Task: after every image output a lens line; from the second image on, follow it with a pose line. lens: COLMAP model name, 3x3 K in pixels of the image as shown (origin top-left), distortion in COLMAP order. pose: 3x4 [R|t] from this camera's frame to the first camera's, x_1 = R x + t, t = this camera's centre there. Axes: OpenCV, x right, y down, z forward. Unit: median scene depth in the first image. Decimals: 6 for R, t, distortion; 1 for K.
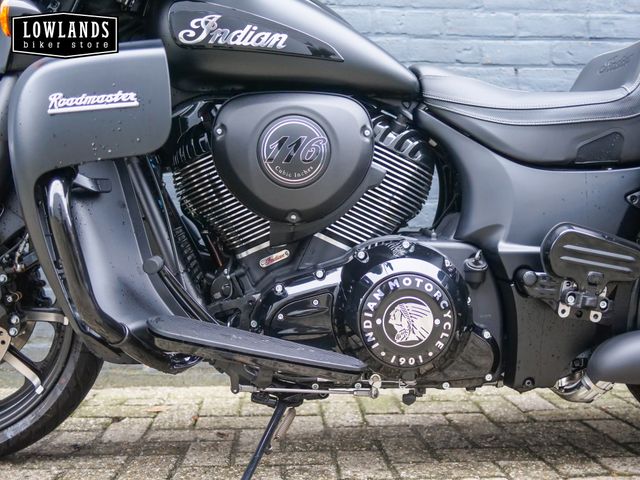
lens RADIAL K [[734.4, 0, 320.0], [0, 734.4, 240.0], [0, 0, 1]] dist [-0.016668, 0.037201]
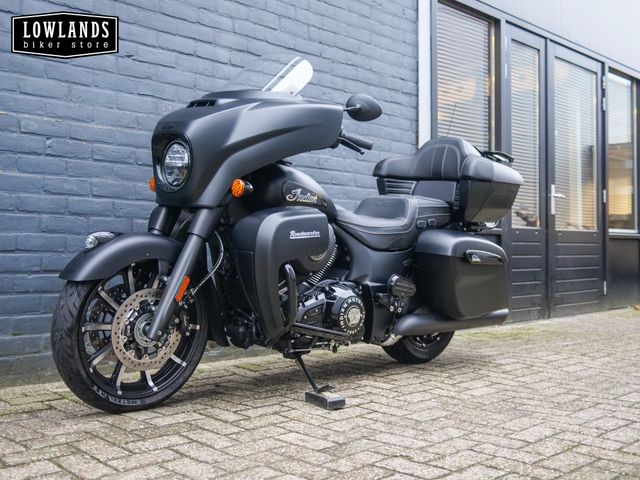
lens RADIAL K [[734.4, 0, 320.0], [0, 734.4, 240.0], [0, 0, 1]] dist [-0.016668, 0.037201]
pose [[0.748968, 0.012194, 0.662494, -1.476506], [-0.003425, 0.999889, -0.014532, -0.099551], [-0.662598, 0.008615, 0.748926, -0.716124]]
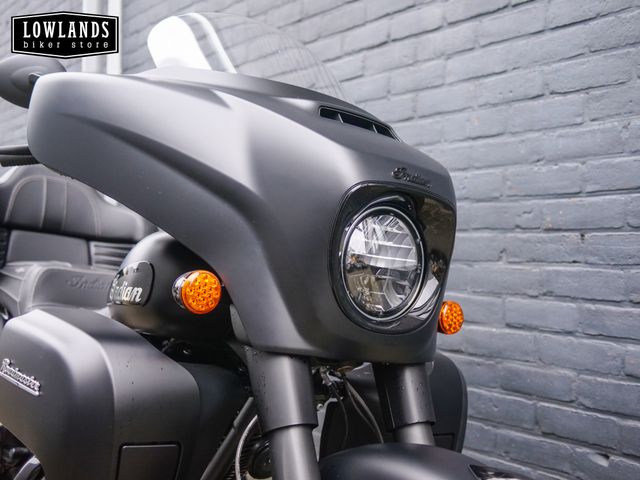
lens RADIAL K [[734.4, 0, 320.0], [0, 734.4, 240.0], [0, 0, 1]] dist [-0.016668, 0.037201]
pose [[0.572436, -0.001861, -0.819947, 1.212176], [-0.012682, 0.999858, -0.011123, -0.351995], [0.819851, 0.016766, 0.572331, 0.546238]]
